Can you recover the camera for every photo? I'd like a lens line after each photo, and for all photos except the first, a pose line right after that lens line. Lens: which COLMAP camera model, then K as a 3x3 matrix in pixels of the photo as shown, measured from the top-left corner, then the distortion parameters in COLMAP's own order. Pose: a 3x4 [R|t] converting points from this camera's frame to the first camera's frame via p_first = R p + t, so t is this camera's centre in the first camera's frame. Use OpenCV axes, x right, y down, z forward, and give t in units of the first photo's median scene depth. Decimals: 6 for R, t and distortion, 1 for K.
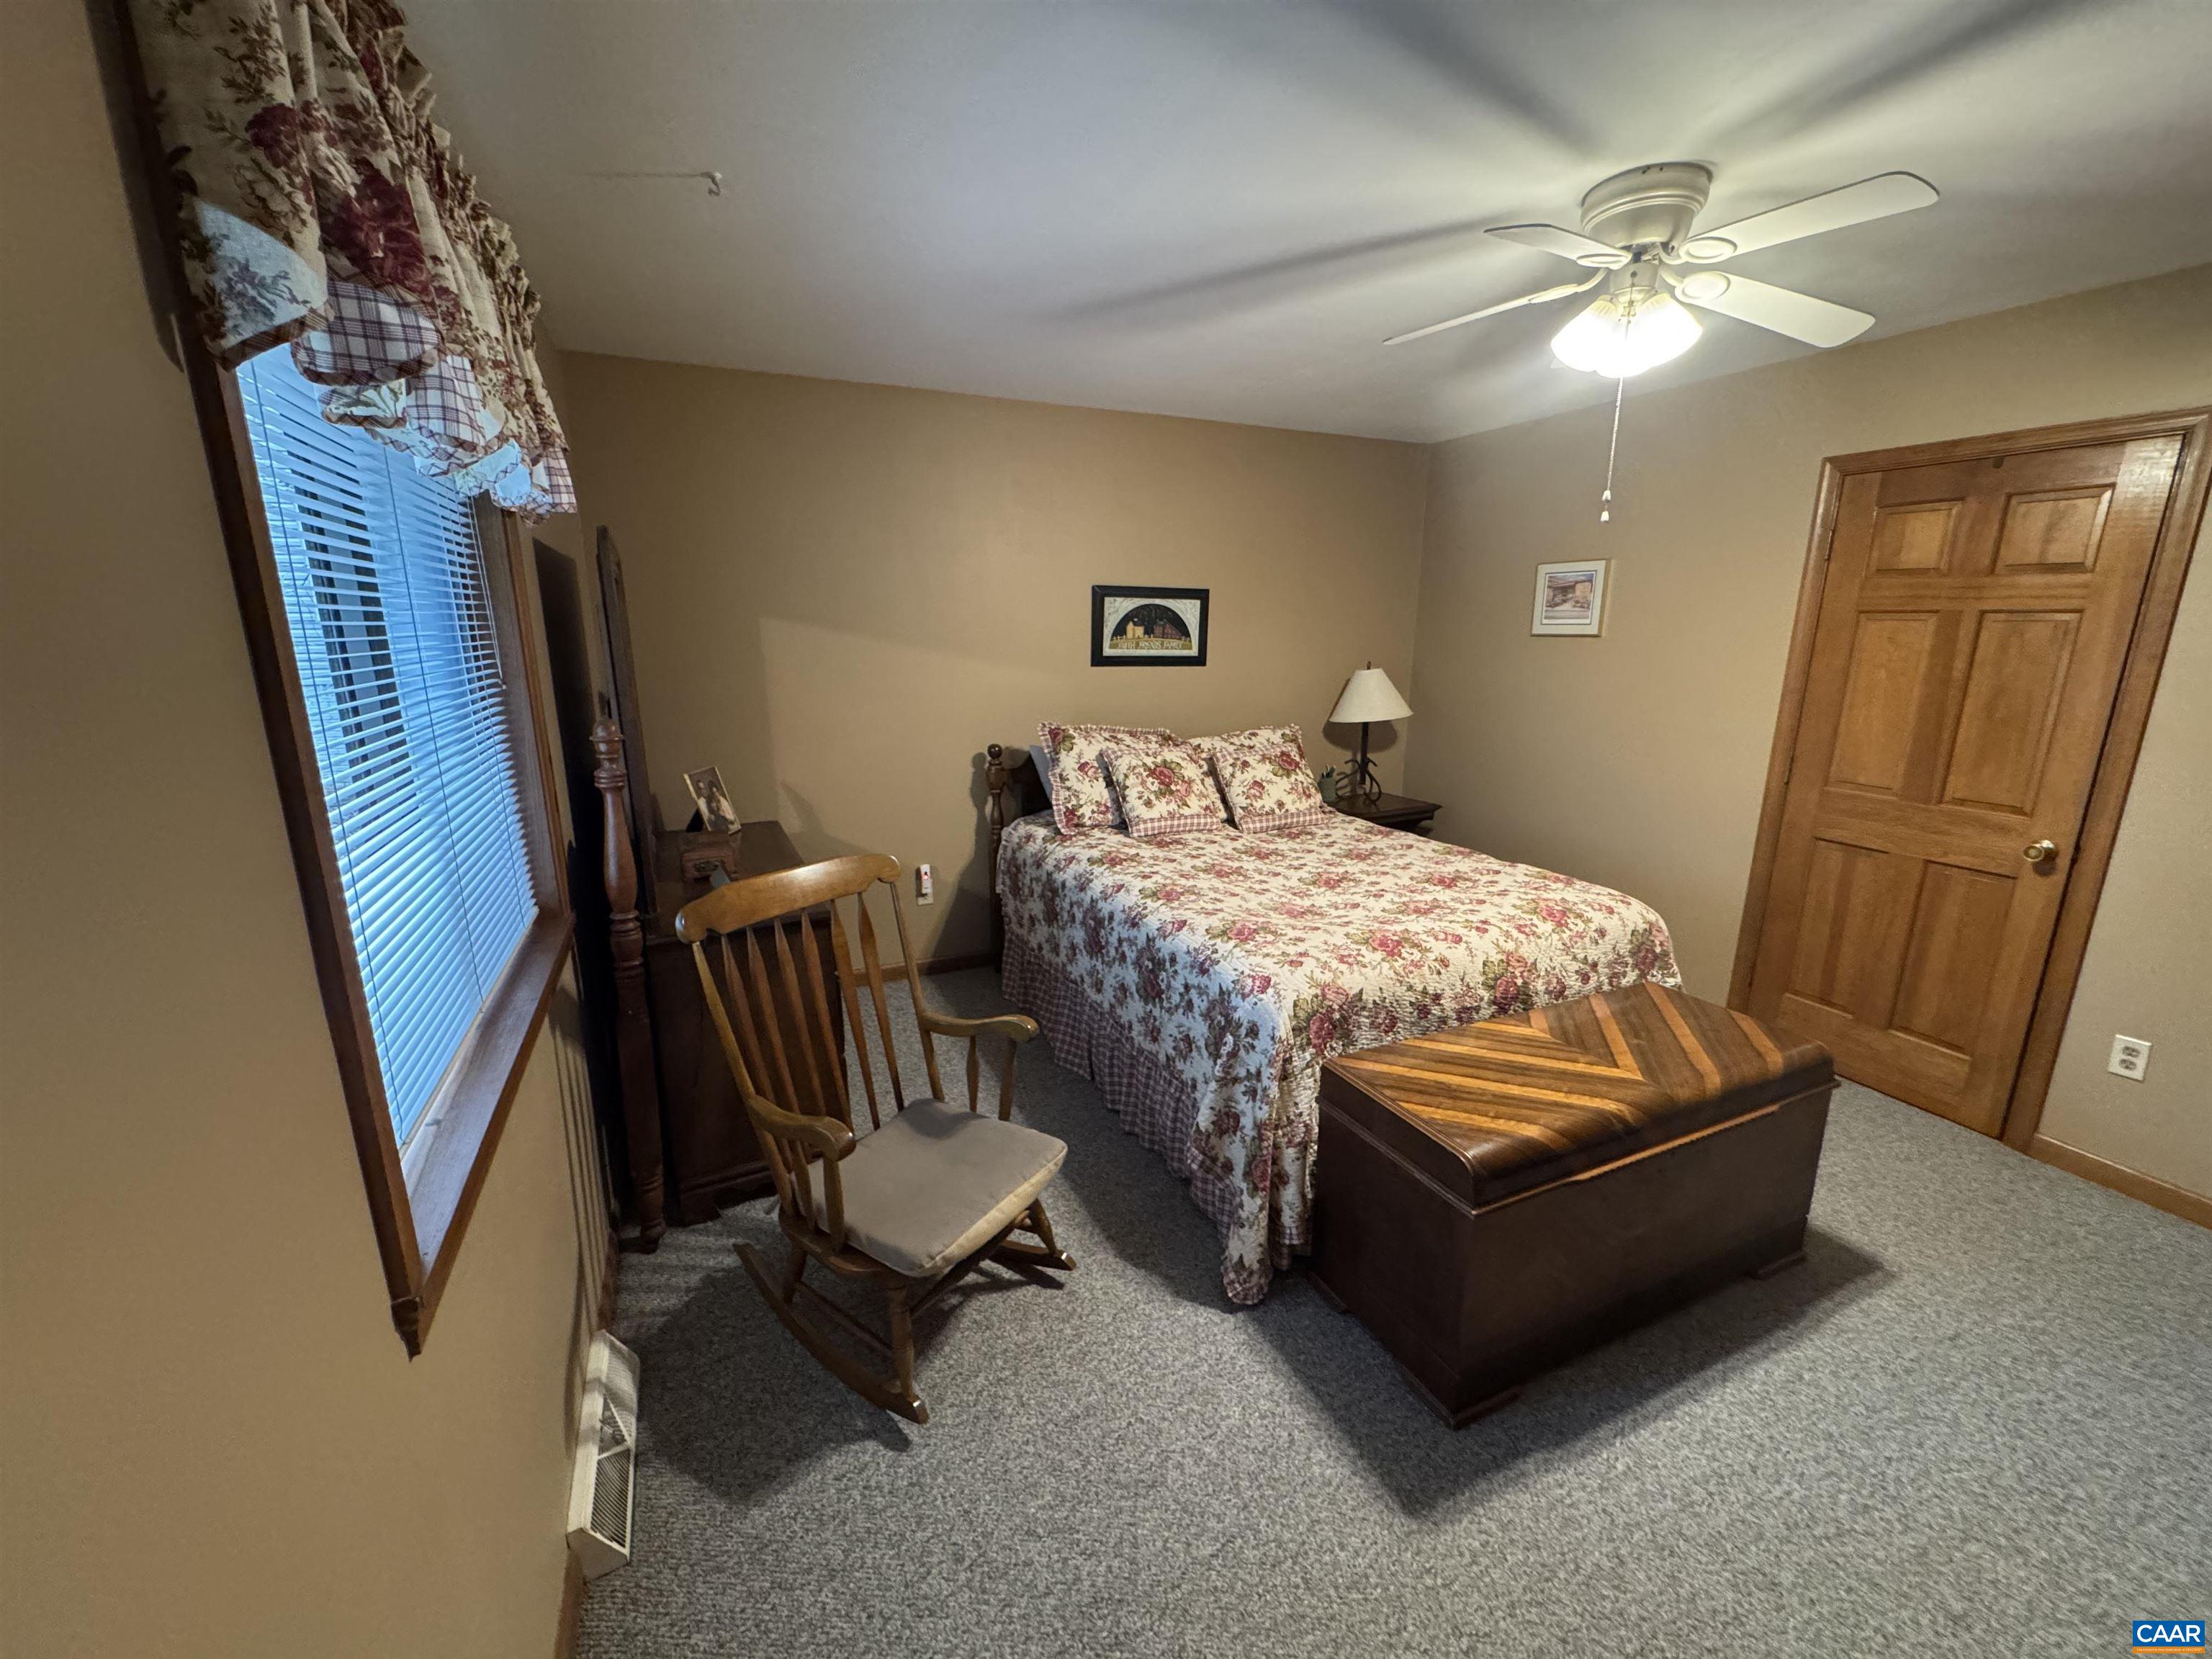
lens RADIAL K [[881.3, 0, 1107.8], [0, 881.3, 828.2], [0, 0, 1]] dist [-0.000716, -0.000056]
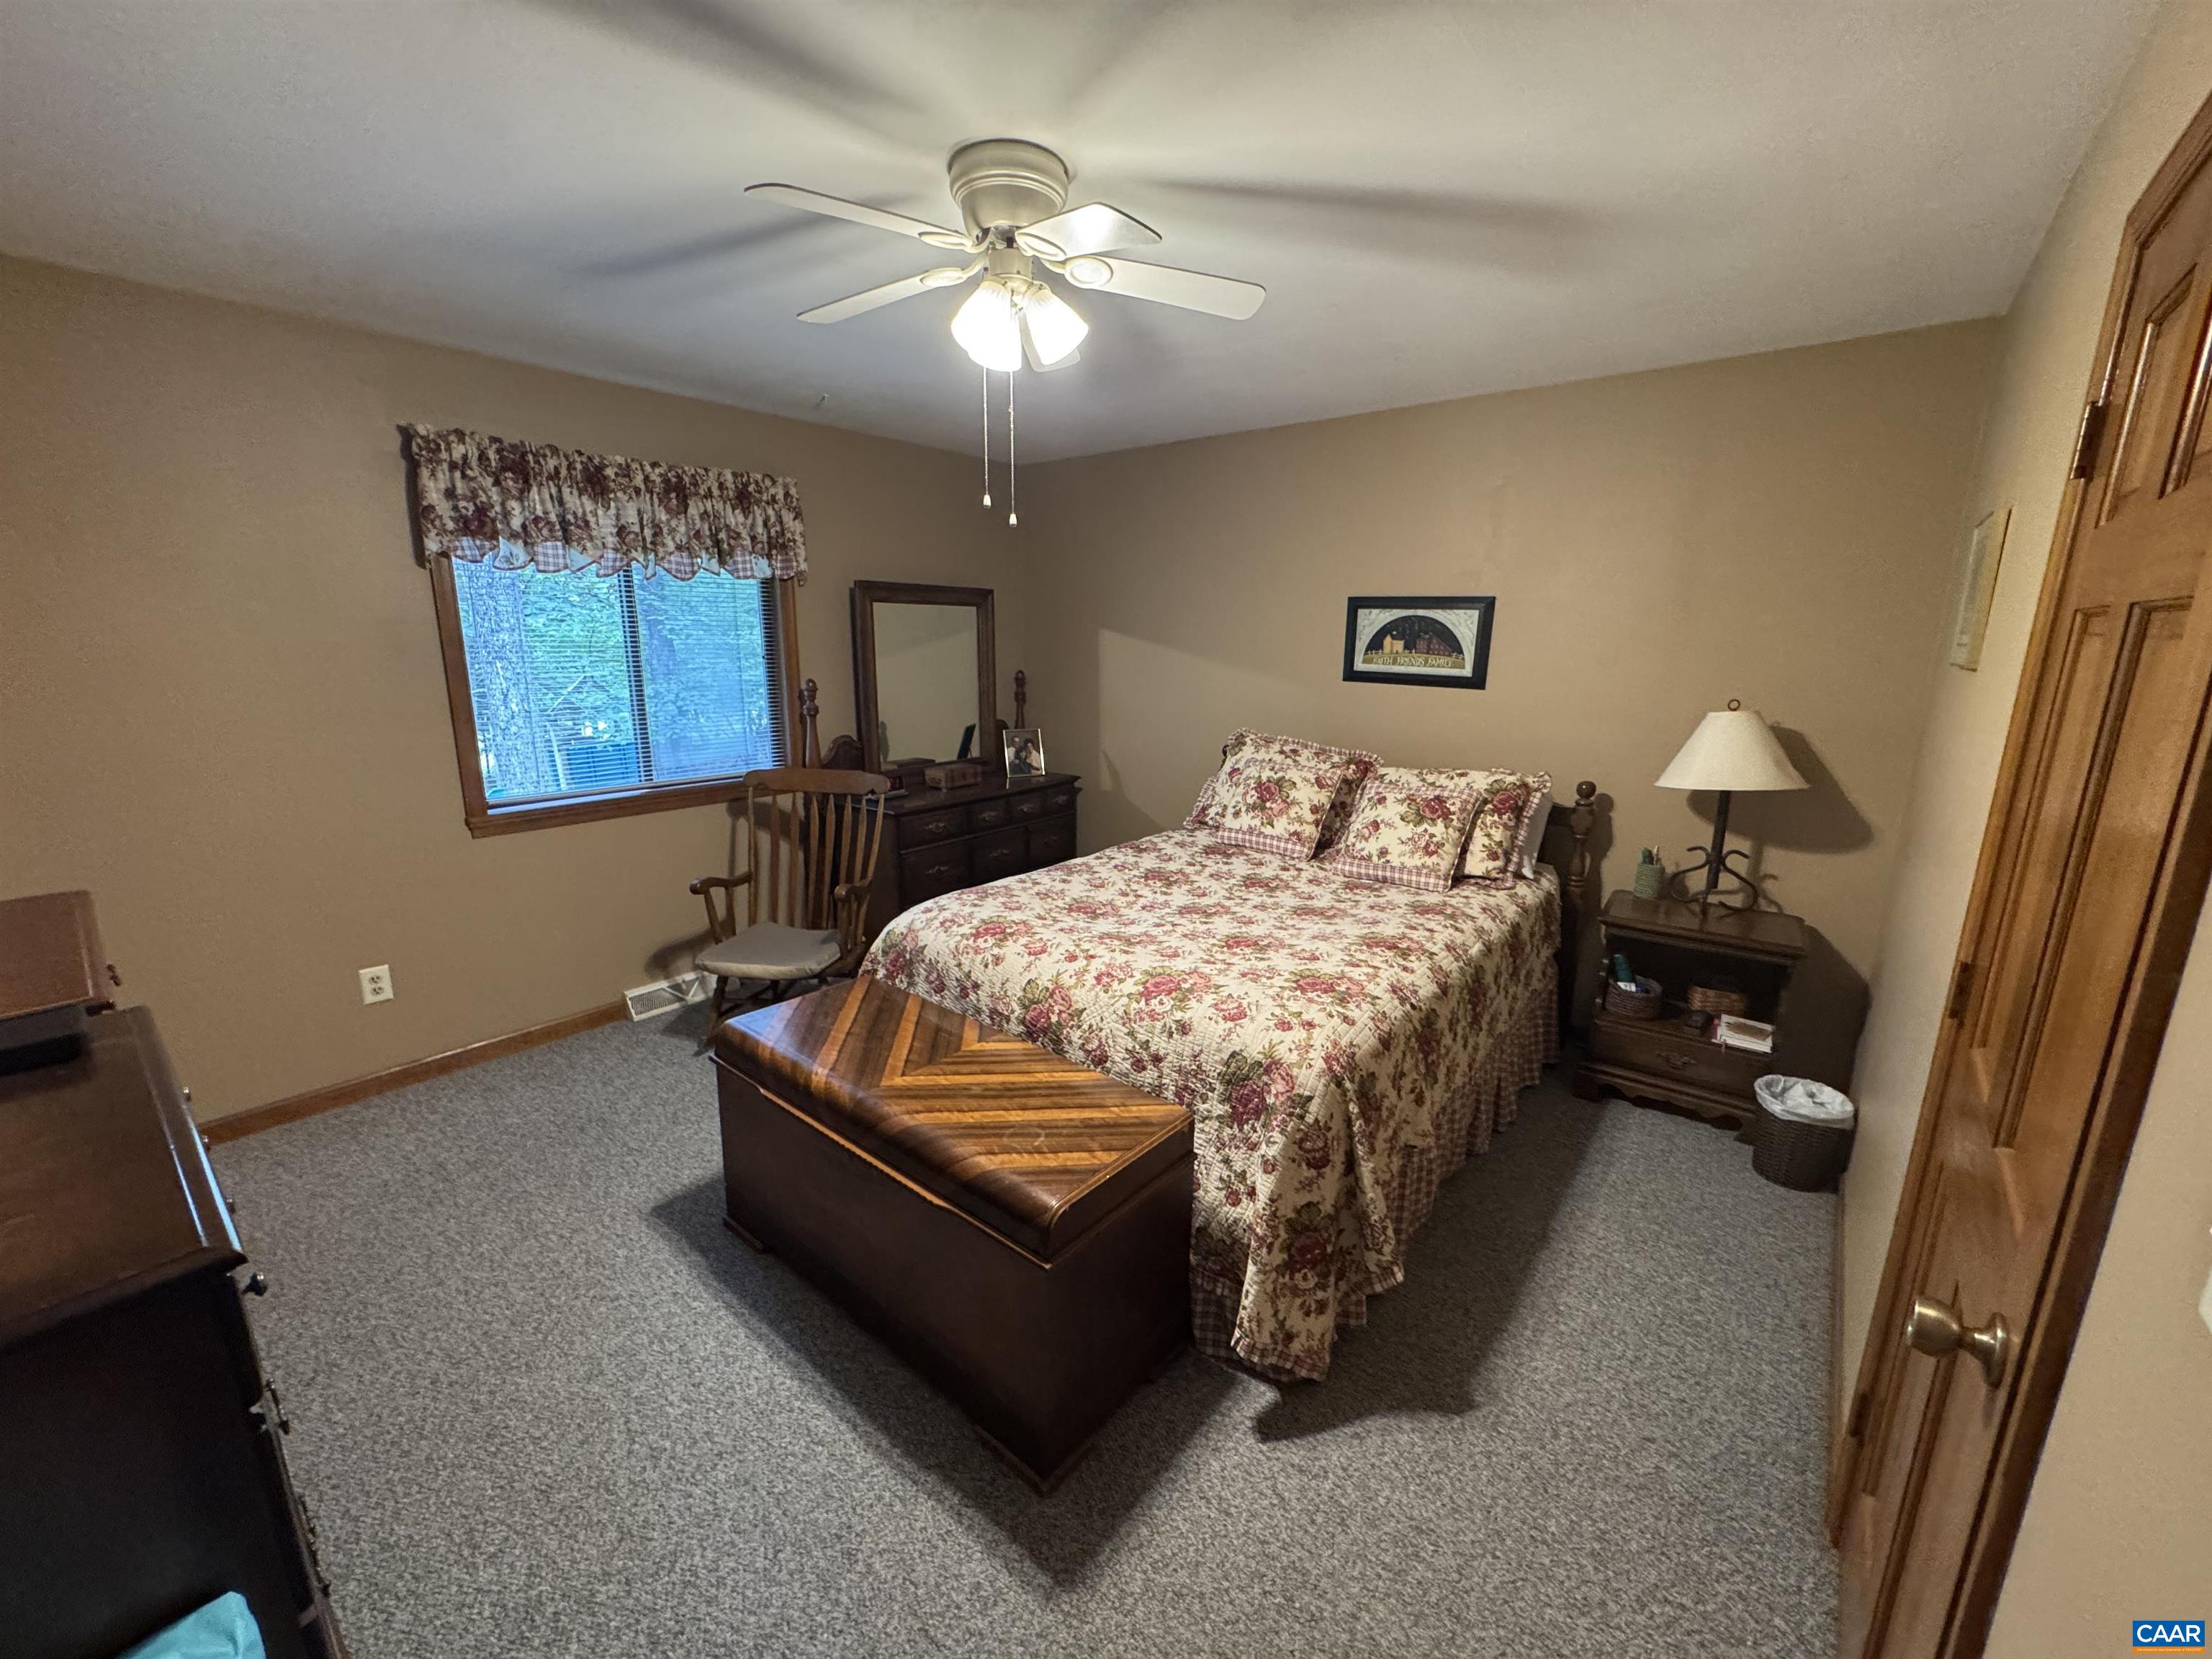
lens RADIAL K [[881.3, 0, 1105.5], [0, 881.3, 828.5], [0, 0, 1]] dist [-0.000716, -0.000056]
pose [[0.436511, 0.197455, -0.877764, 0.893955], [-0.212852, 0.970588, 0.112485, -0.096067], [0.874158, 0.137733, 0.465701, 0.414747]]
